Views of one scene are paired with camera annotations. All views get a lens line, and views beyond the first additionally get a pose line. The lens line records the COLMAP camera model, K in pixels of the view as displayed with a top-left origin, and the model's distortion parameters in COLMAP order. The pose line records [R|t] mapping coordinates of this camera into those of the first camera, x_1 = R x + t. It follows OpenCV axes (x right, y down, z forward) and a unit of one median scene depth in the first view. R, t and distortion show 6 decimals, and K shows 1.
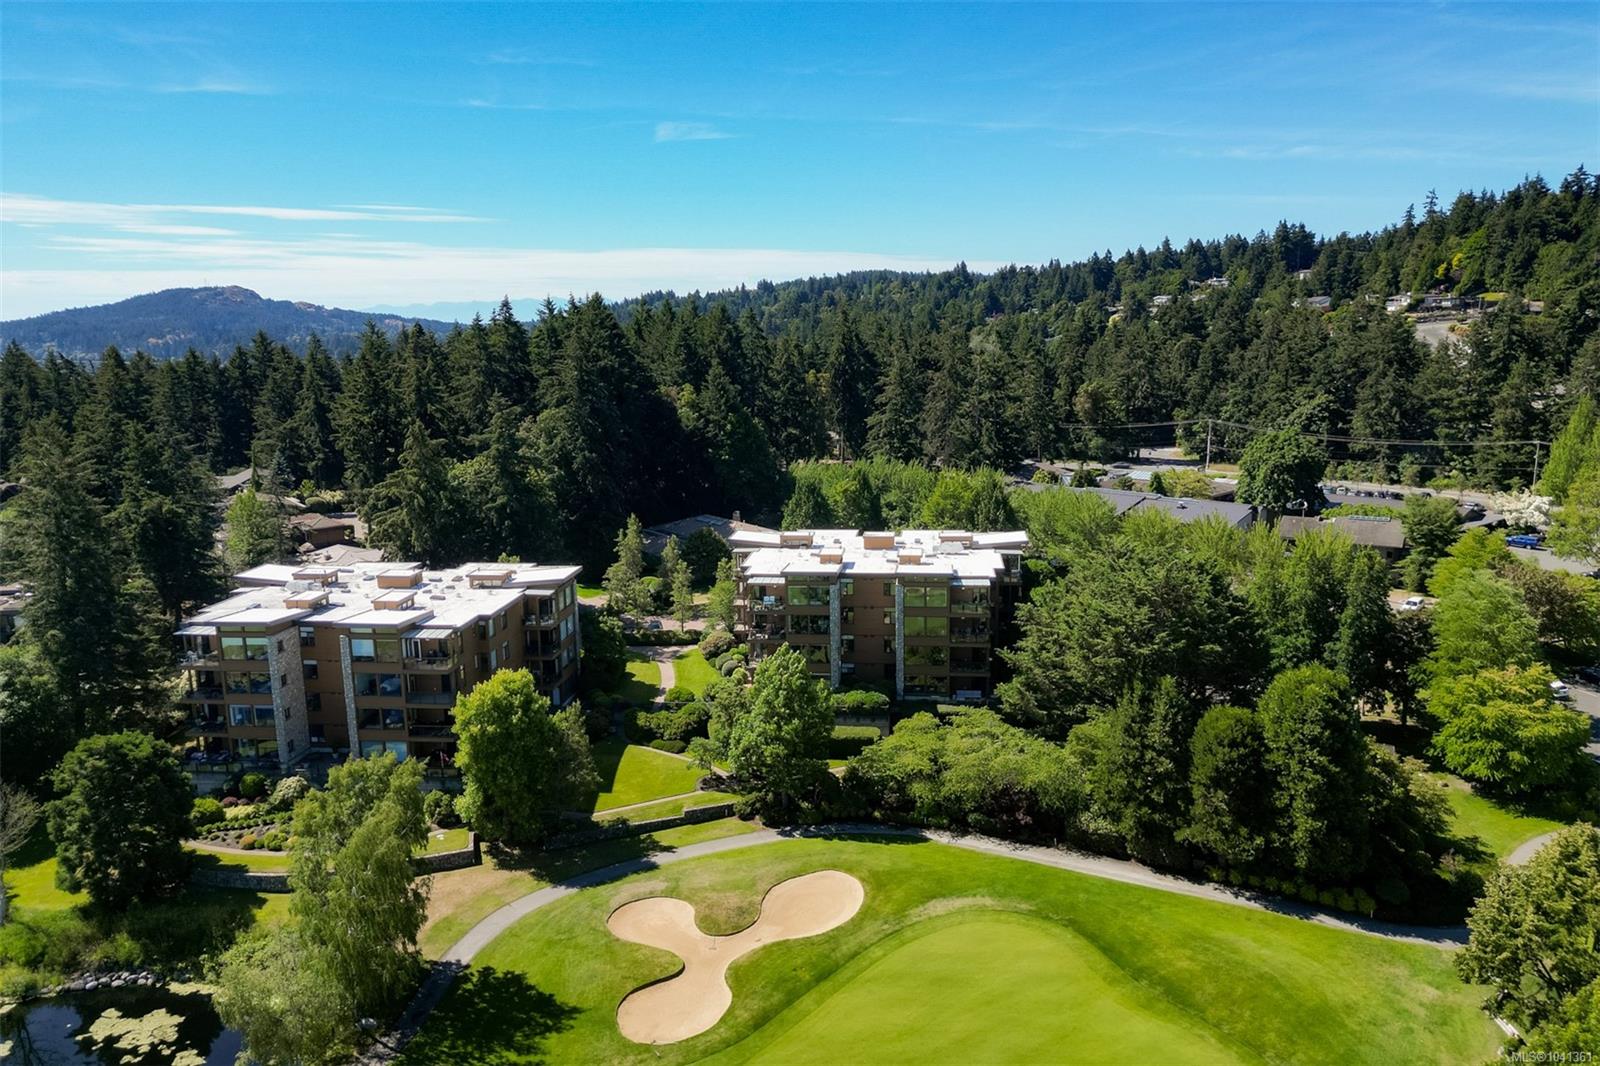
lens RADIAL K [[1109.6, 0, 800.0], [0, 1109.6, 533.0], [0, 0, 1]] dist [0.073531, -0.081757]
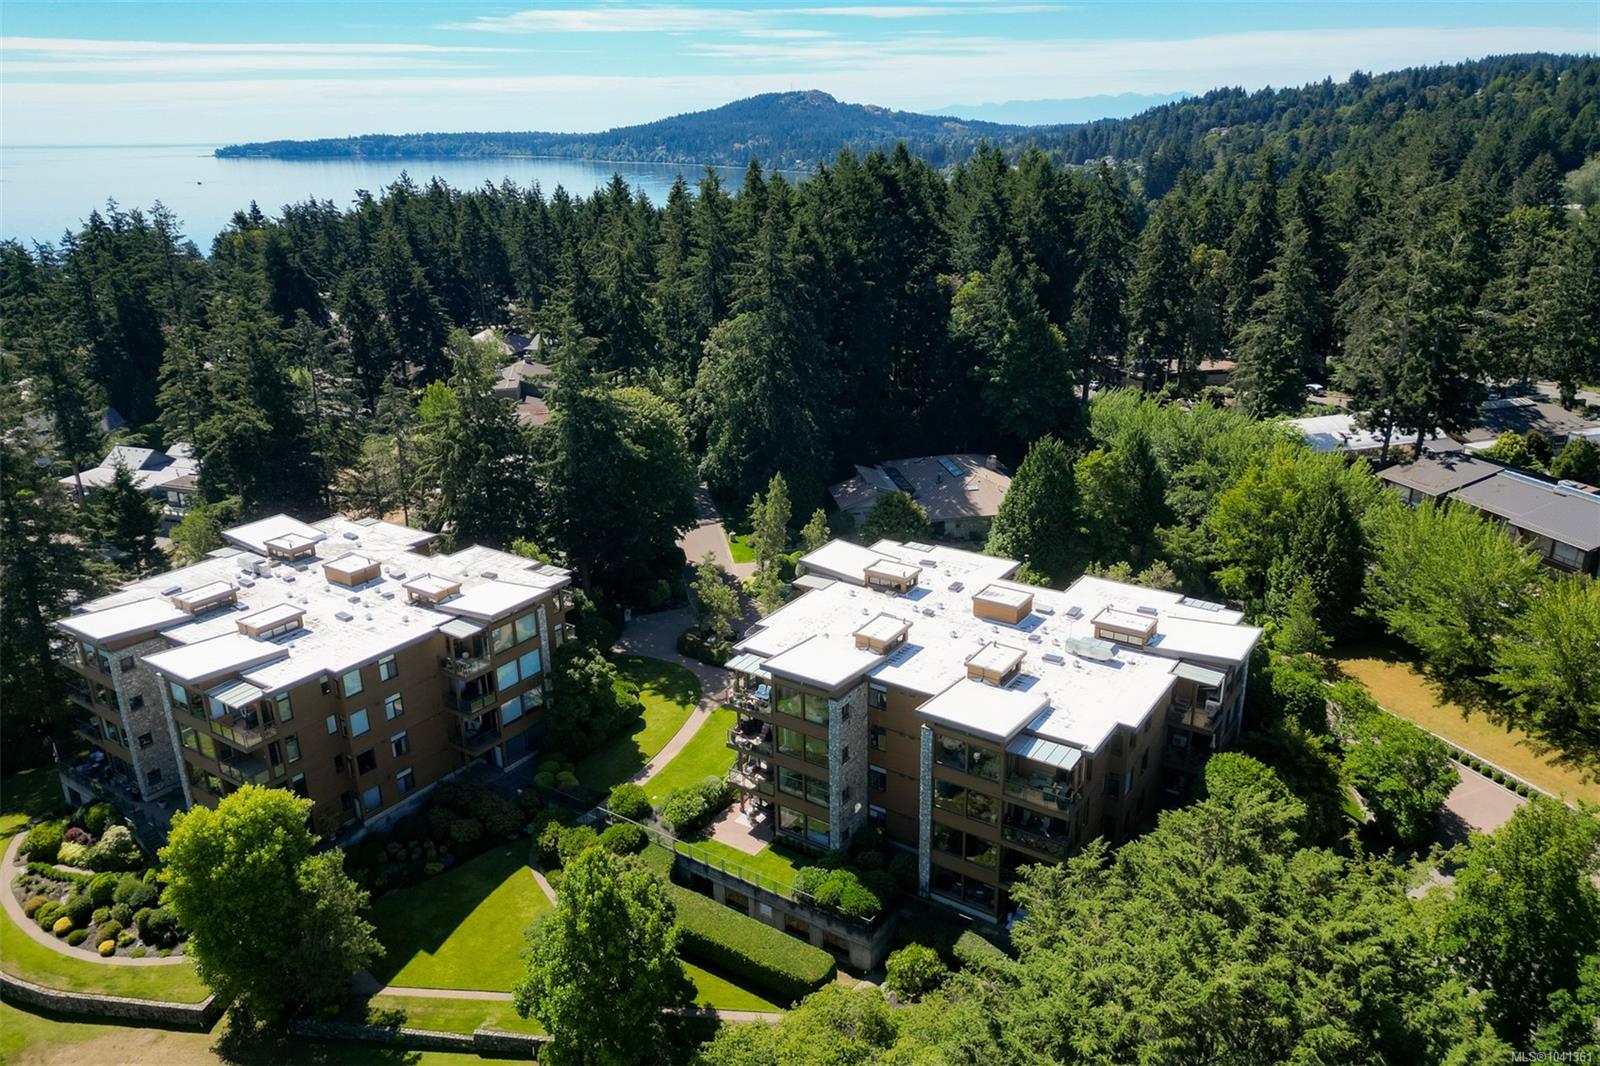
lens RADIAL K [[1109.6, 0, 800.0], [0, 1109.6, 533.0], [0, 0, 1]] dist [0.073531, -0.081757]
pose [[0.888837, 0.156845, -0.430544, 0.276849], [-0.084049, 0.979458, 0.183298, -0.164761], [0.450449, -0.126735, 0.883761, 0.457955]]
